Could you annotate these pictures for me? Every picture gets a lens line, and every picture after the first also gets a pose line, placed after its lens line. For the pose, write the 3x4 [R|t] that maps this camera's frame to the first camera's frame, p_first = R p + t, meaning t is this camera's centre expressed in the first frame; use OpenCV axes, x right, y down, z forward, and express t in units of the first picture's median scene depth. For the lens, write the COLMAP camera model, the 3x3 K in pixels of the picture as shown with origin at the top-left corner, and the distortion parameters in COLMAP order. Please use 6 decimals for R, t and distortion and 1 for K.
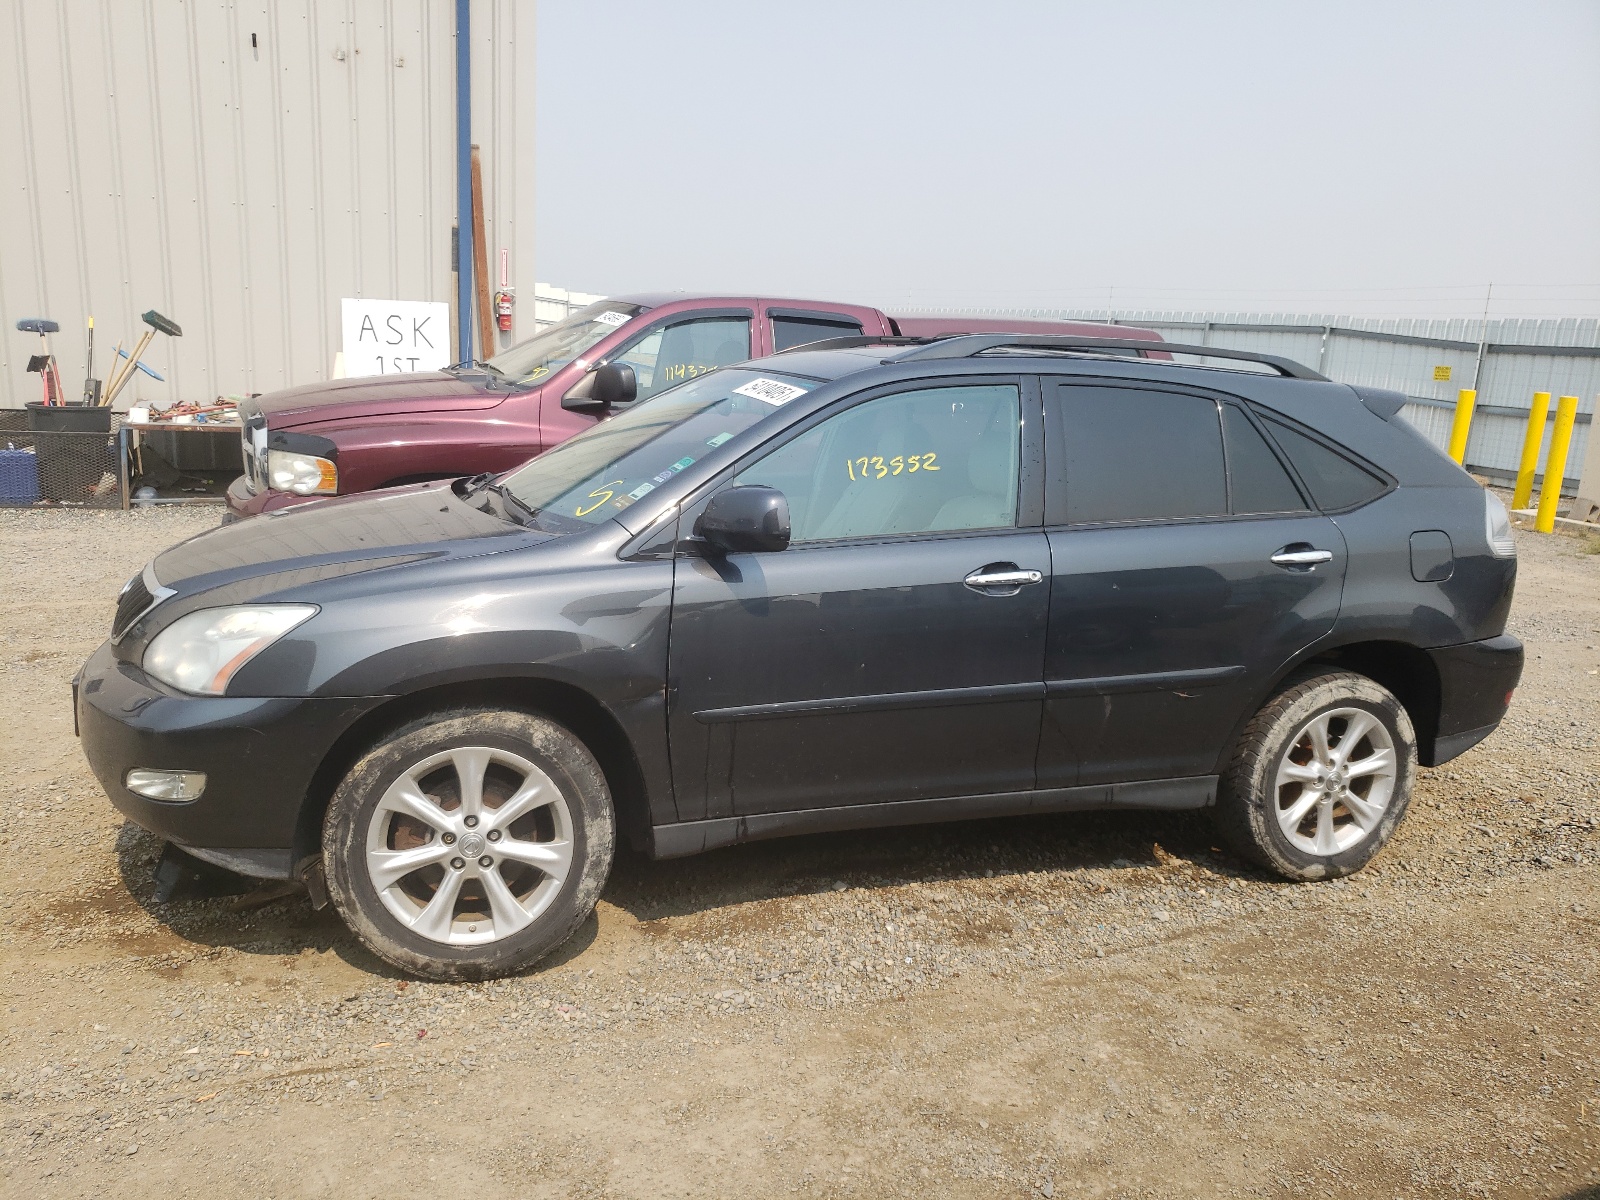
lens RADIAL K [[1212.8, 0, 802.8], [0, 1212.8, 596.3], [0, 0, 1]] dist [0.008240, 0.008519]
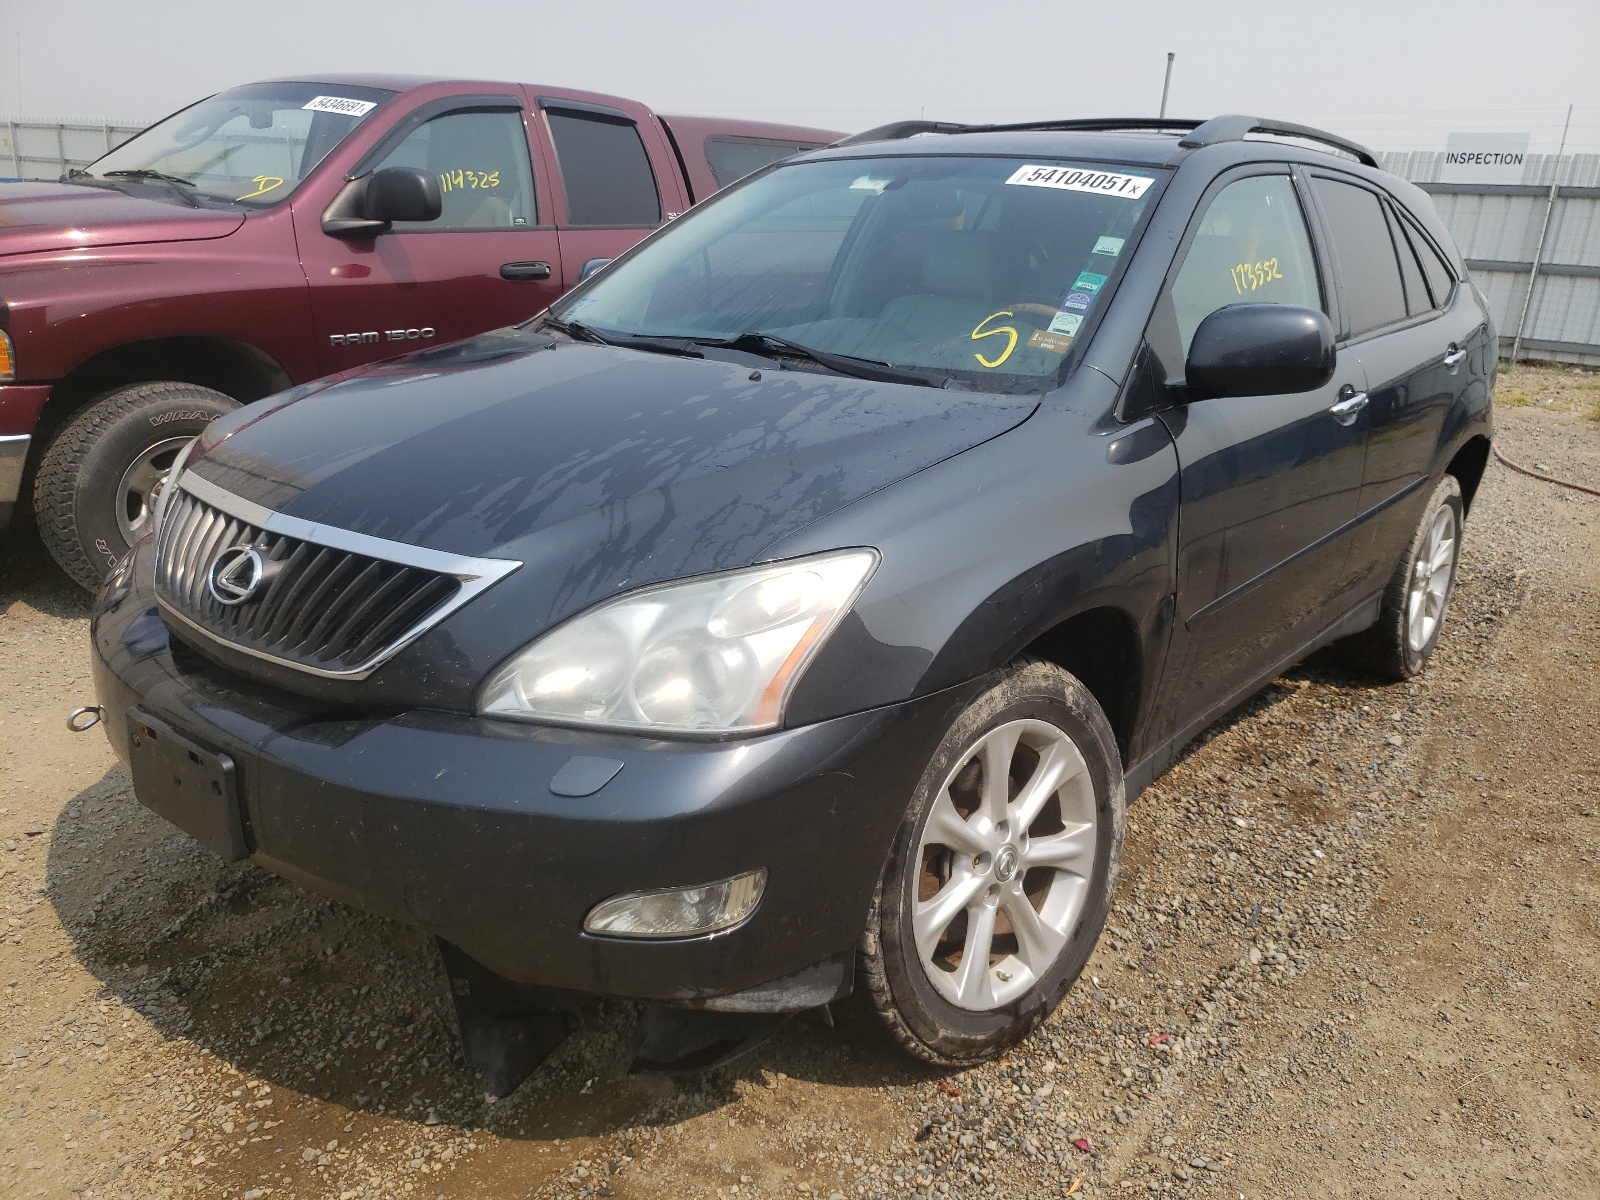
lens RADIAL K [[1212.8, 0, 799.3], [0, 1212.8, 604.5], [0, 0, 1]] dist [0.008240, 0.008519]
pose [[0.868901, -0.166426, 0.466169, -0.662451], [0.101555, 0.981686, 0.161178, -0.059134], [-0.484456, -0.092706, 0.869890, 0.472220]]
